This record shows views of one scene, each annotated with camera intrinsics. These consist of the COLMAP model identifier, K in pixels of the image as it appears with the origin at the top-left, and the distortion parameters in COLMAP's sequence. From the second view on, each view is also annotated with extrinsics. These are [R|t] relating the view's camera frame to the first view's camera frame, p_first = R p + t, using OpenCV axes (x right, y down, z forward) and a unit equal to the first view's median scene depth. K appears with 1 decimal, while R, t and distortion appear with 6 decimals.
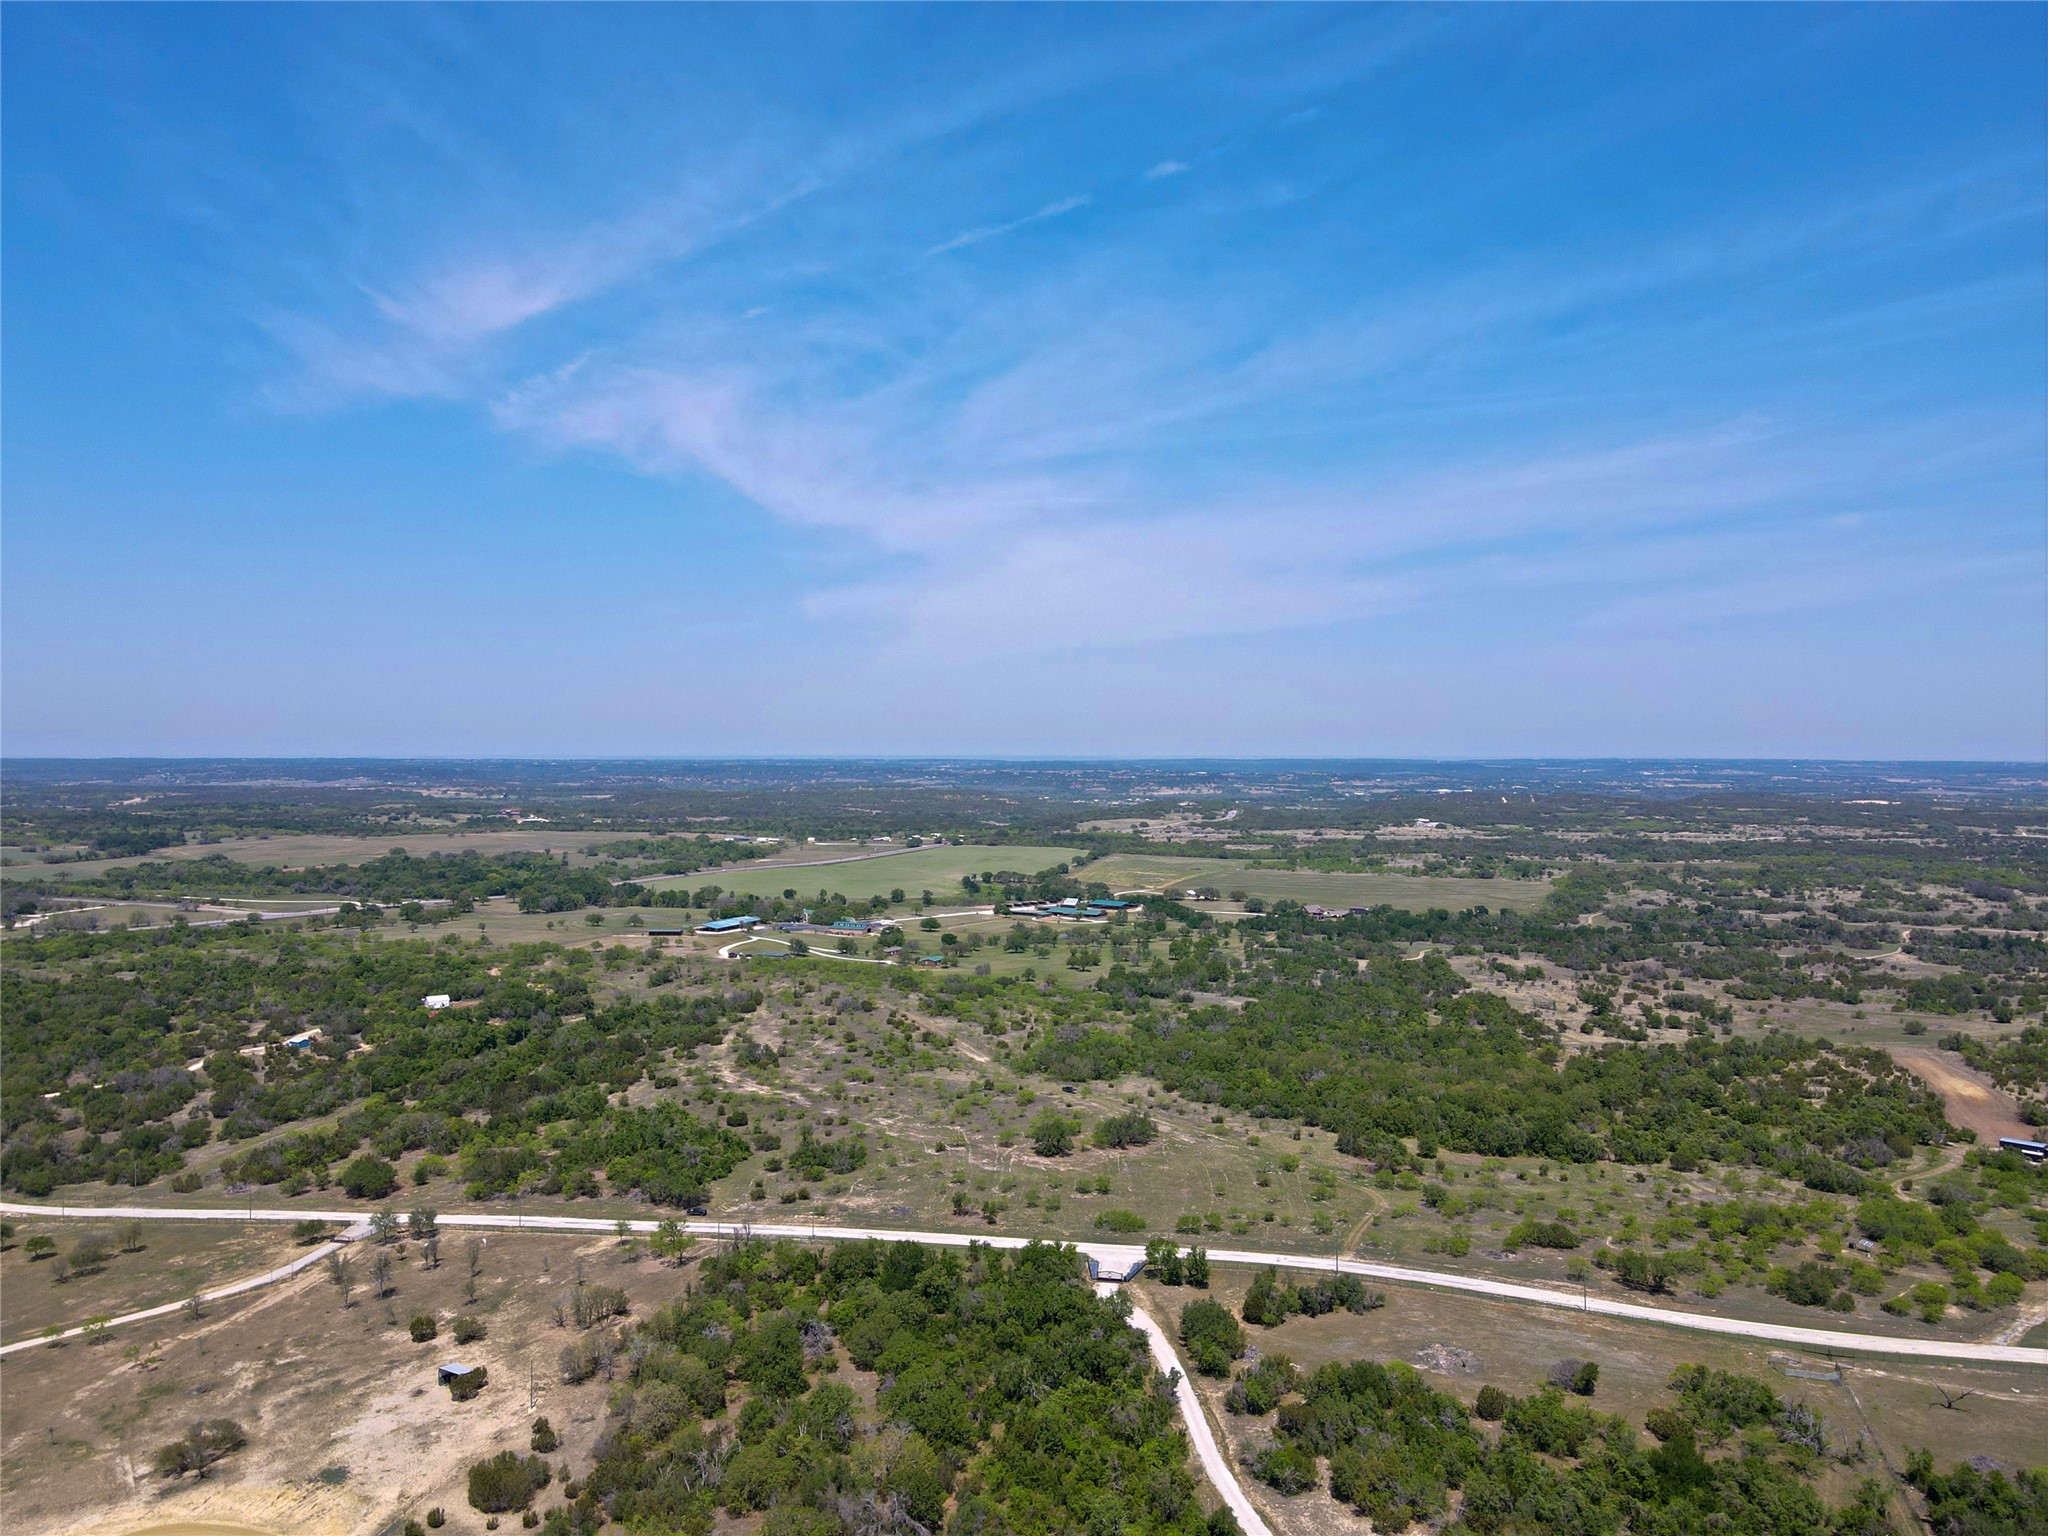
lens RADIAL K [[1496.7, 0, 1024.9], [0, 1496.7, 759.9], [0, 0, 1]] dist [0.007929, 0.007803]
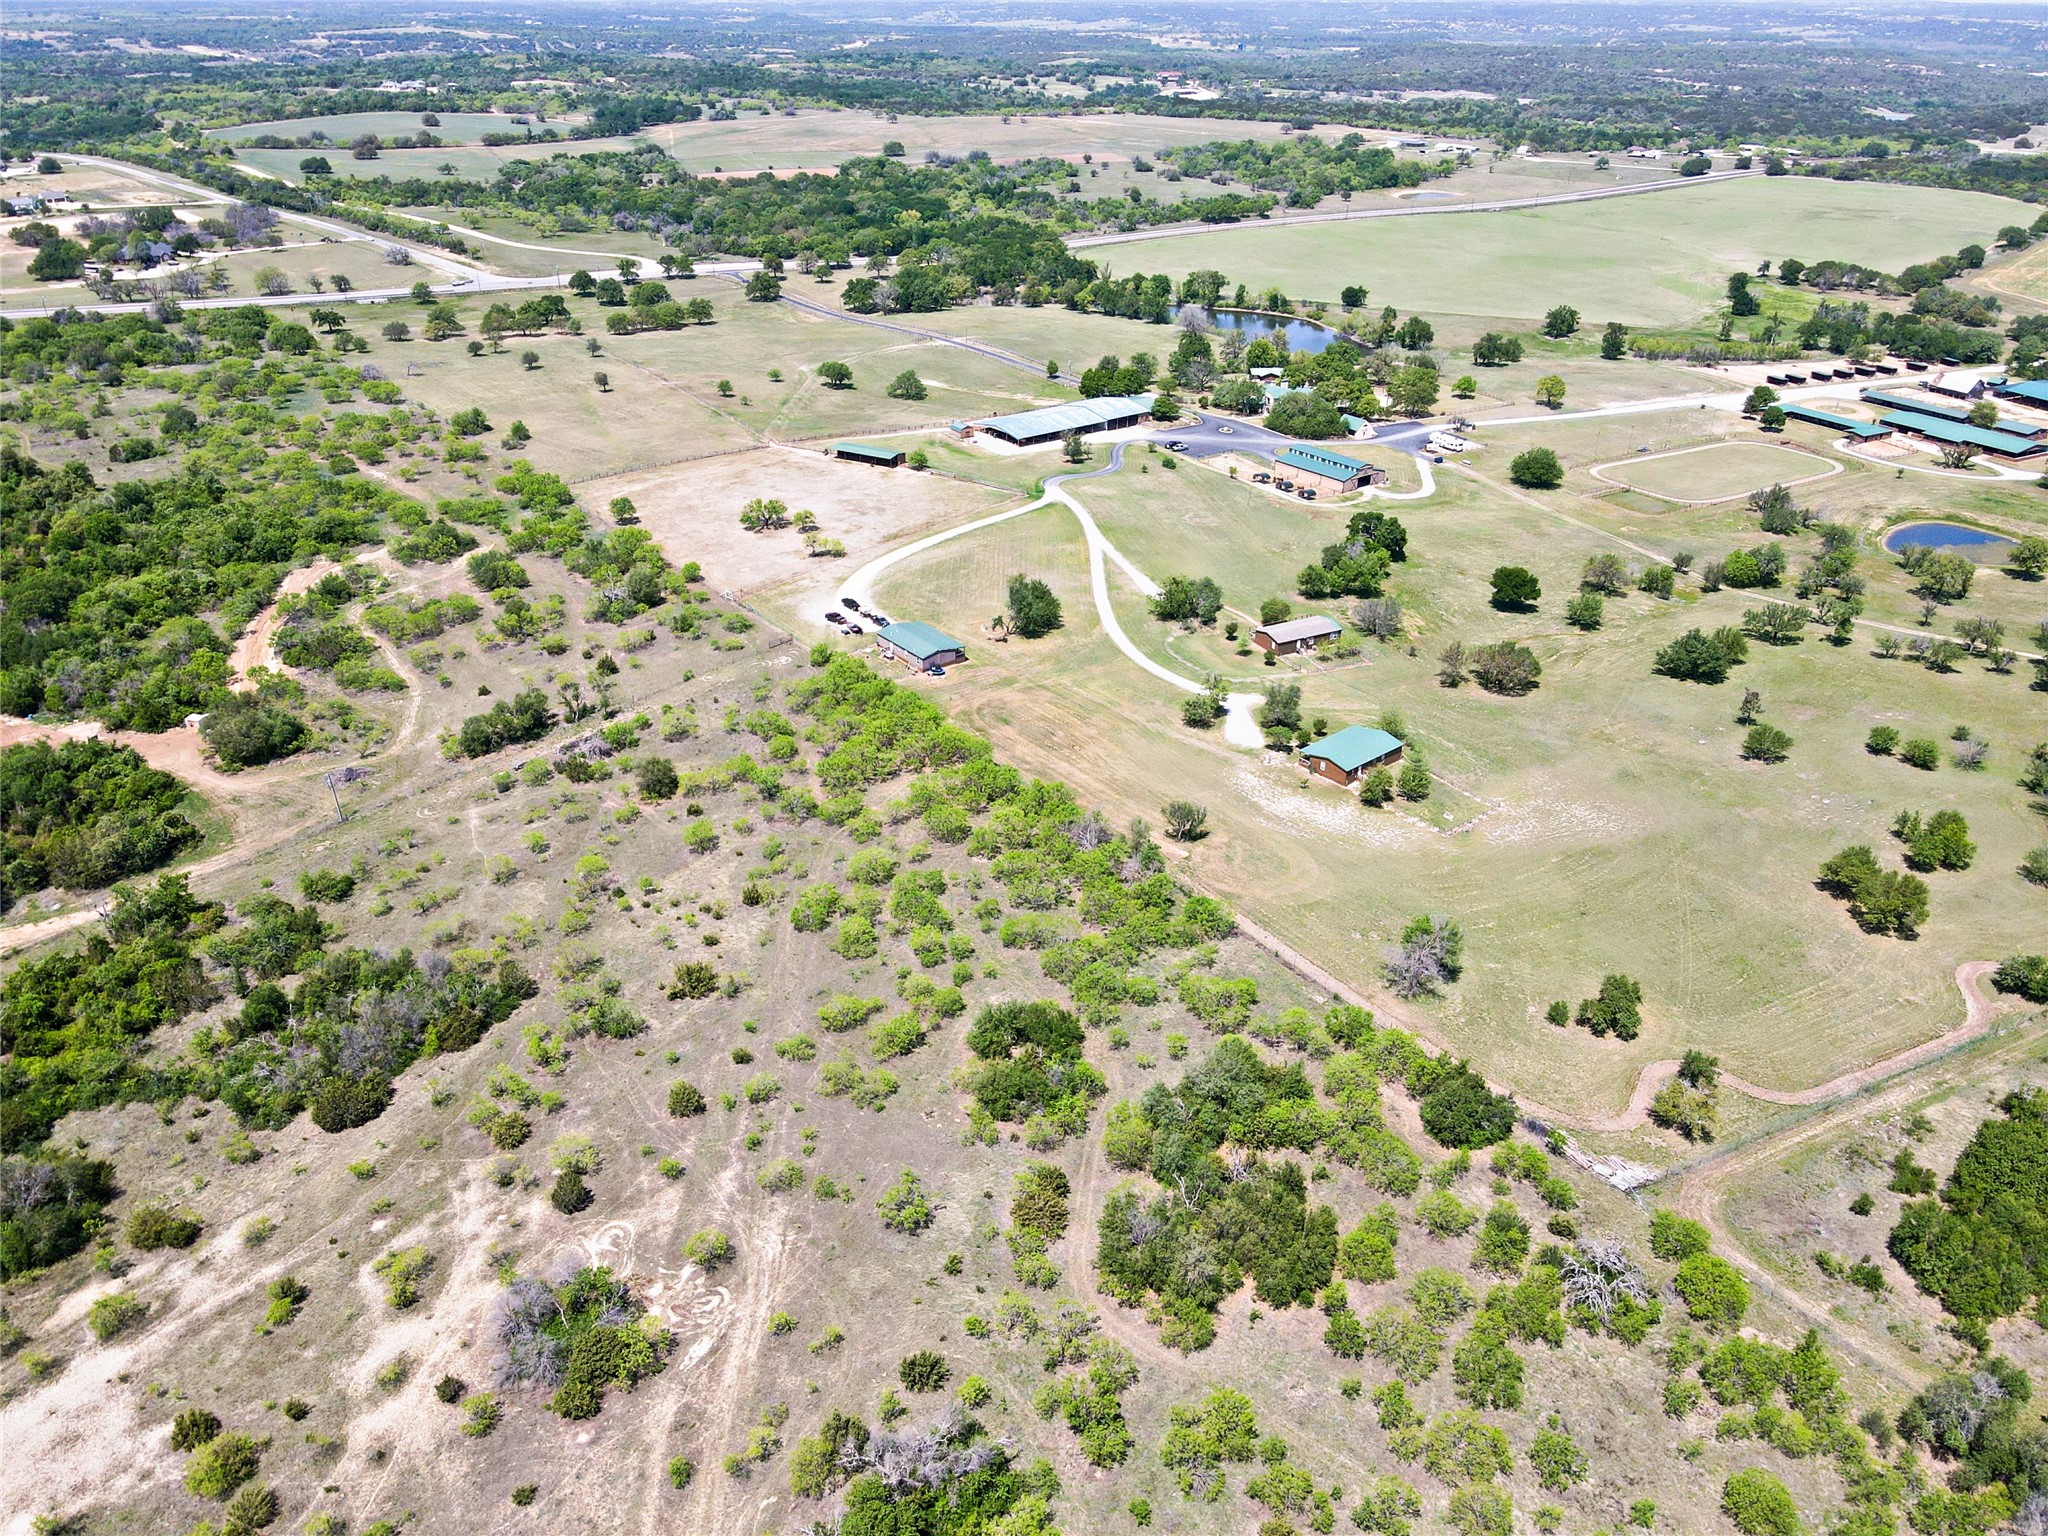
lens RADIAL K [[1496.7, 0, 1024.5], [0, 1496.7, 768.4], [0, 0, 1]] dist [0.007929, 0.007803]
pose [[0.870176, 0.231443, -0.435003, 0.033045], [-0.006761, 0.888348, 0.459121, -0.015184], [0.492695, -0.396575, 0.774584, 1.443305]]
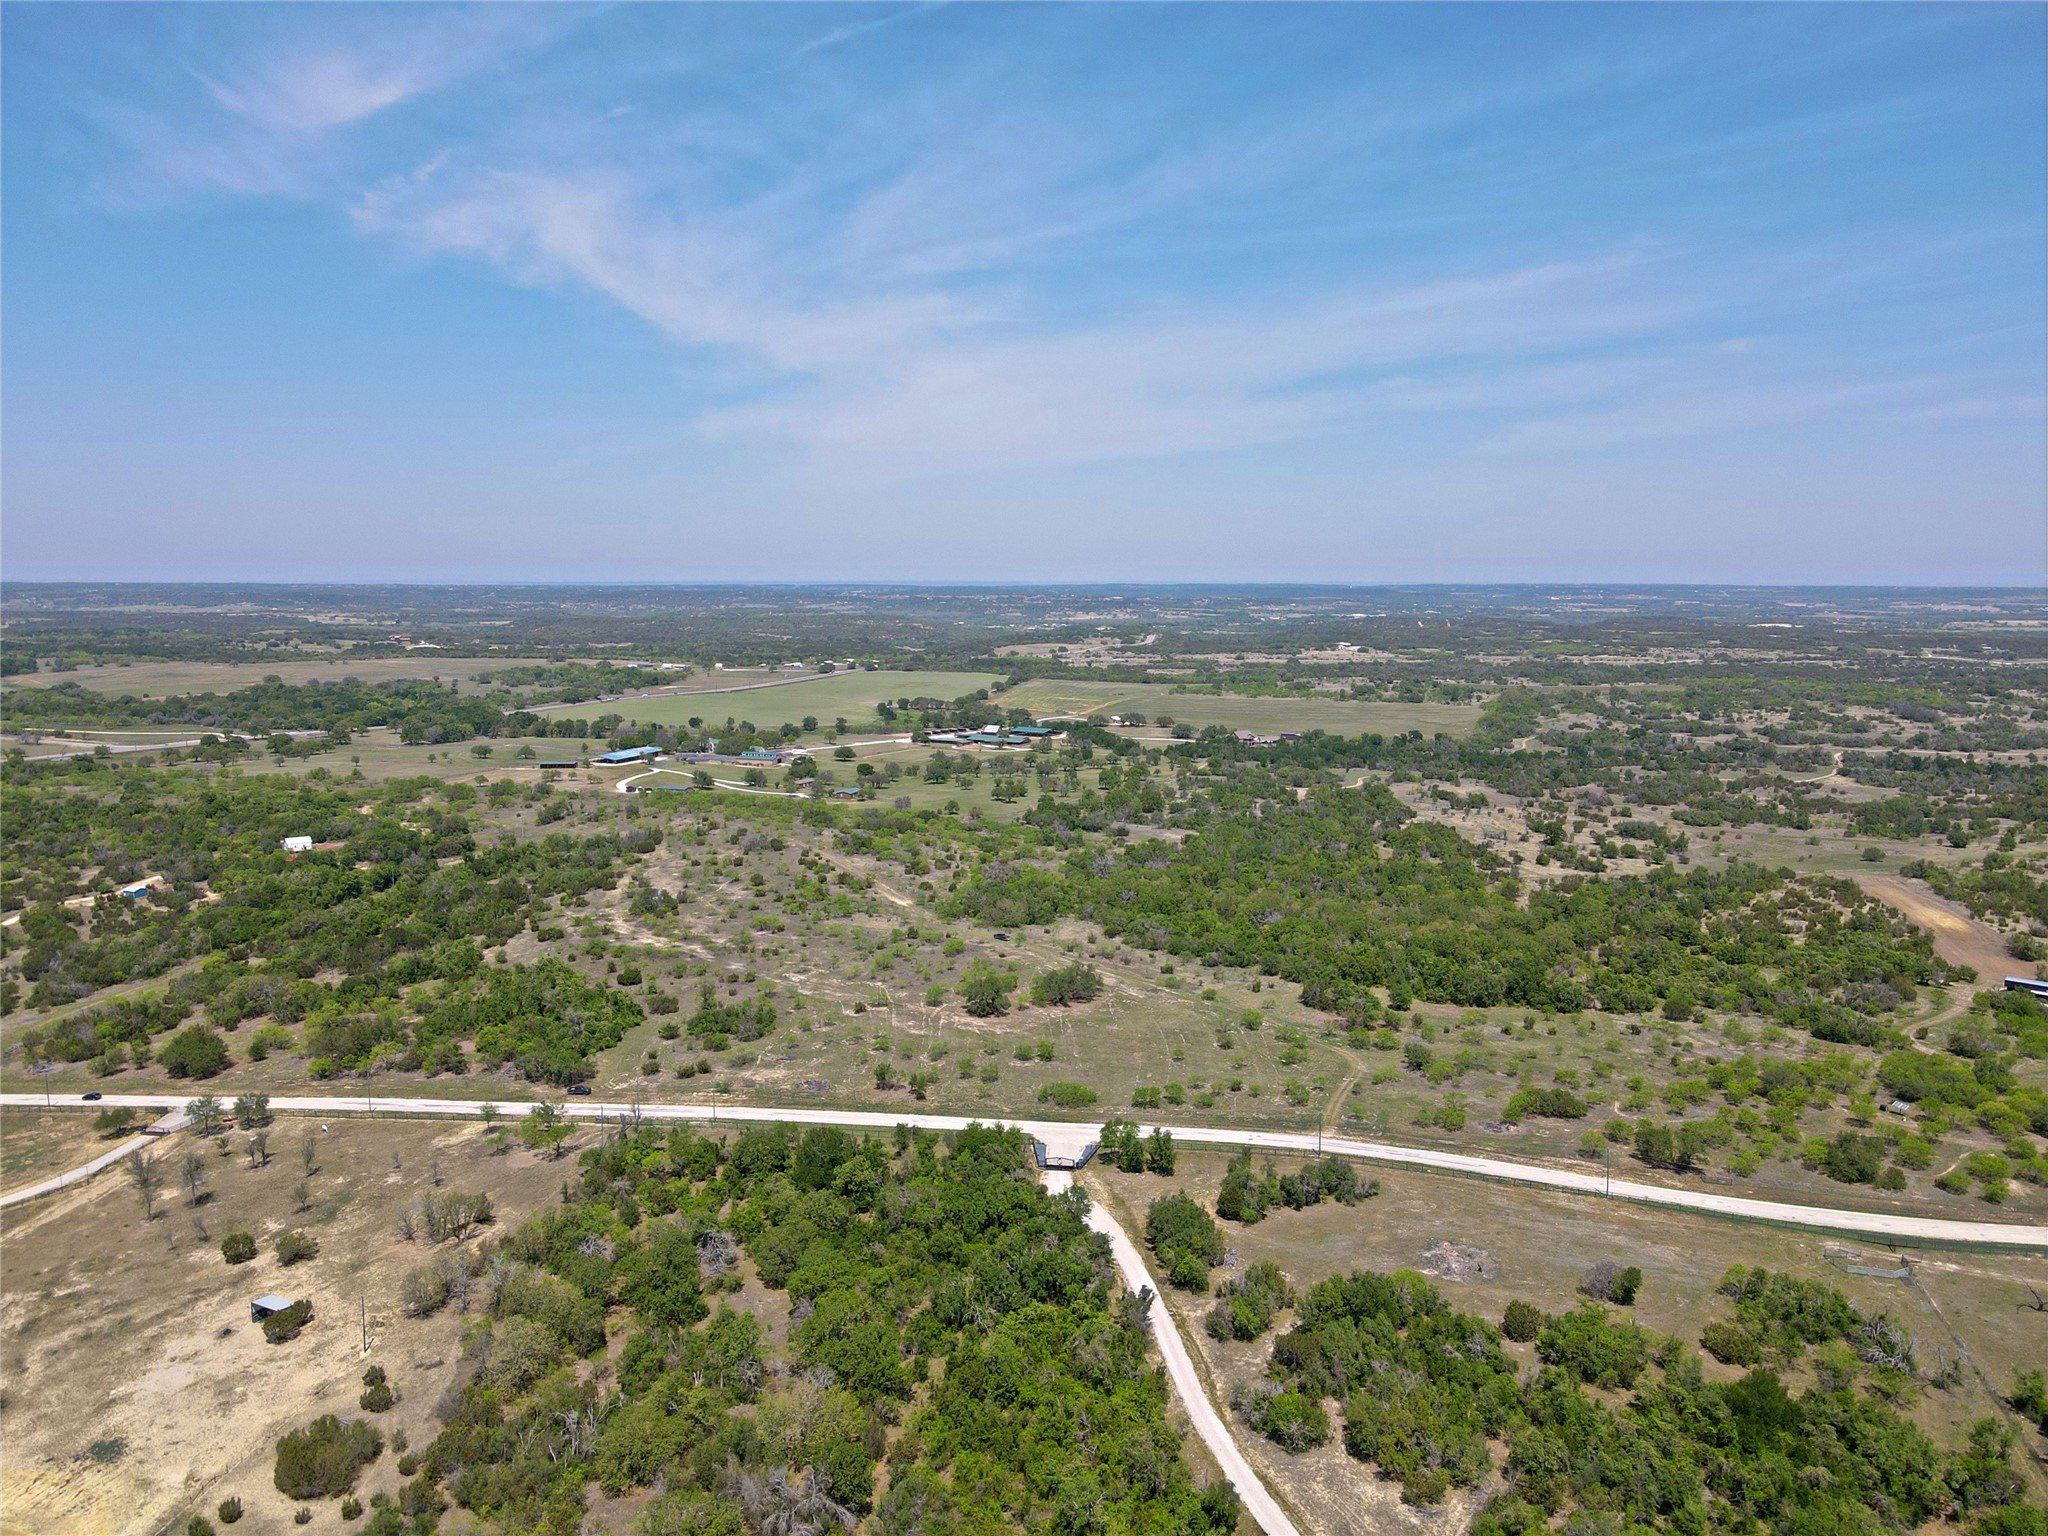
lens RADIAL K [[1496.7, 0, 1025.0], [0, 1496.7, 768.8], [0, 0, 1]] dist [0.007929, 0.007803]
pose [[0.998344, -0.007325, 0.057054, -0.008686], [0.000341, 0.992595, 0.121470, 0.010851], [-0.057522, -0.121250, 0.990954, 0.134735]]
